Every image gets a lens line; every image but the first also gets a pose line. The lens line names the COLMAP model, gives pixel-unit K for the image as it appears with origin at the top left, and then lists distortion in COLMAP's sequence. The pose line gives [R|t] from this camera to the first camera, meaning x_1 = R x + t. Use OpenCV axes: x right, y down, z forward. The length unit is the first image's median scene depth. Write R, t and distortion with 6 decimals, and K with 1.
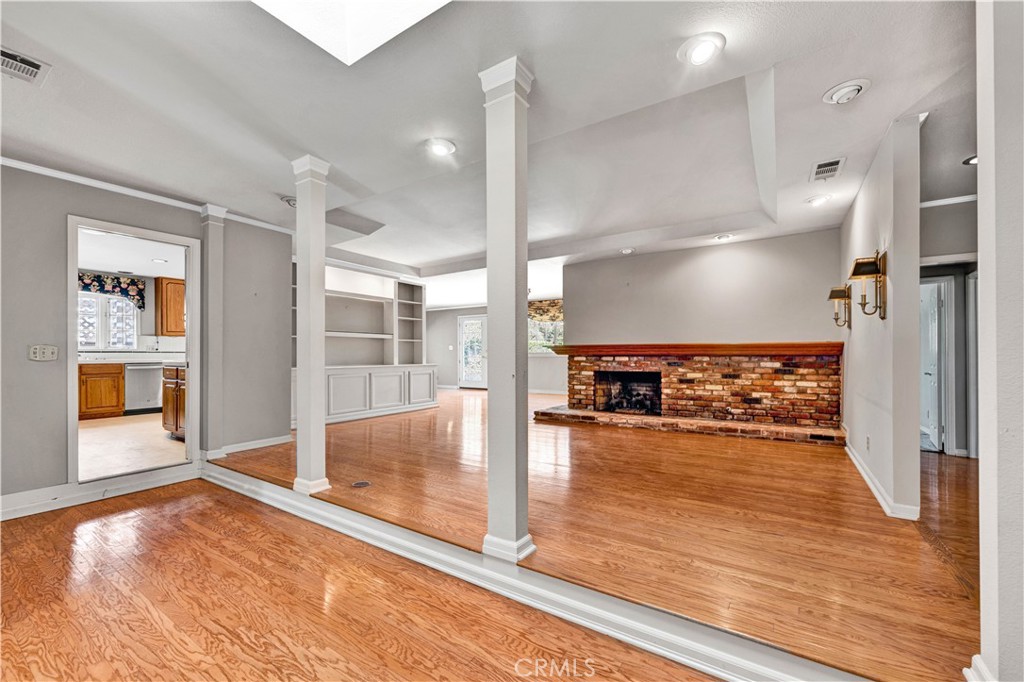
lens RADIAL K [[415.6, 0, 508.9], [0, 415.6, 351.3], [0, 0, 1]] dist [-0.000299, -0.000039]
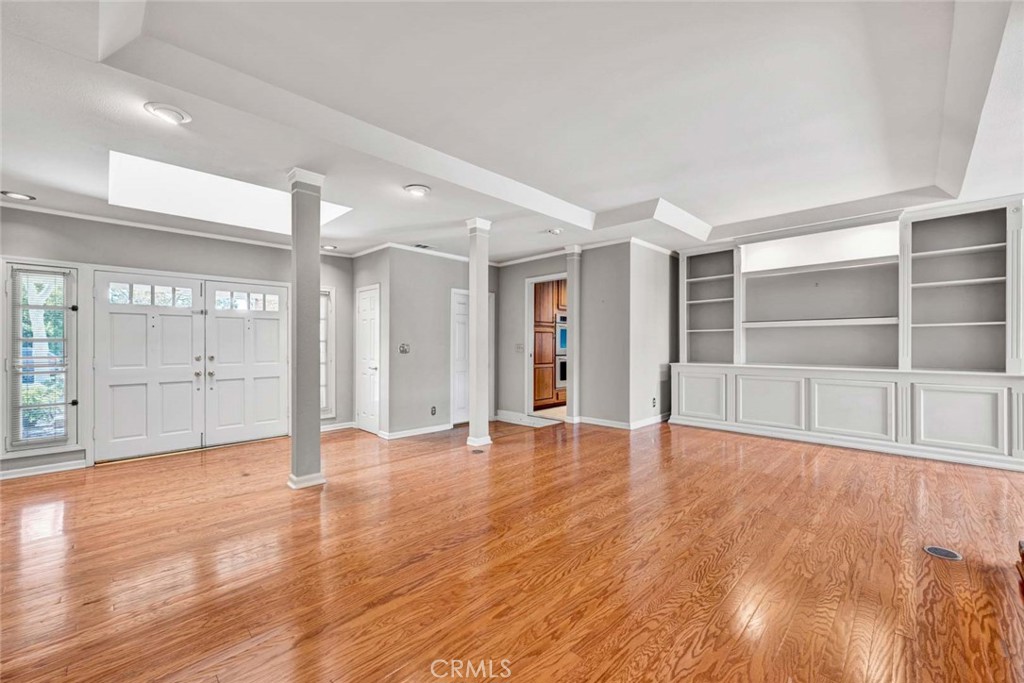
lens RADIAL K [[404.3, 0, 514.7], [0, 404.3, 343.5], [0, 0, 1]] dist [-0.001534, -0.000283]
pose [[-0.187159, 0.002065, -0.982327, 0.495076], [0.009598, 0.999954, 0.000273, -0.011610], [0.982283, -0.009377, -0.187170, 0.767879]]
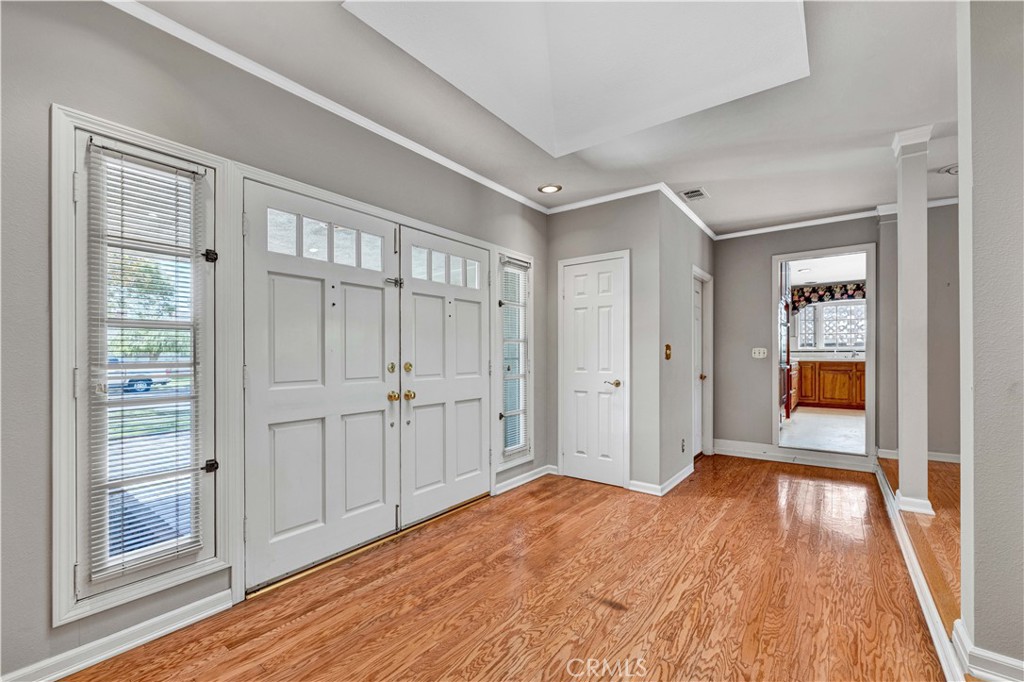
lens RADIAL K [[422.5, 0, 513.8], [0, 422.5, 355.8], [0, 0, 1]] dist [-0.000026, 0.000068]
pose [[-0.061621, 0.003554, -0.998093, 0.255349], [0.010118, 0.999945, 0.002936, -0.000085], [0.998048, -0.009917, -0.061653, 0.119679]]
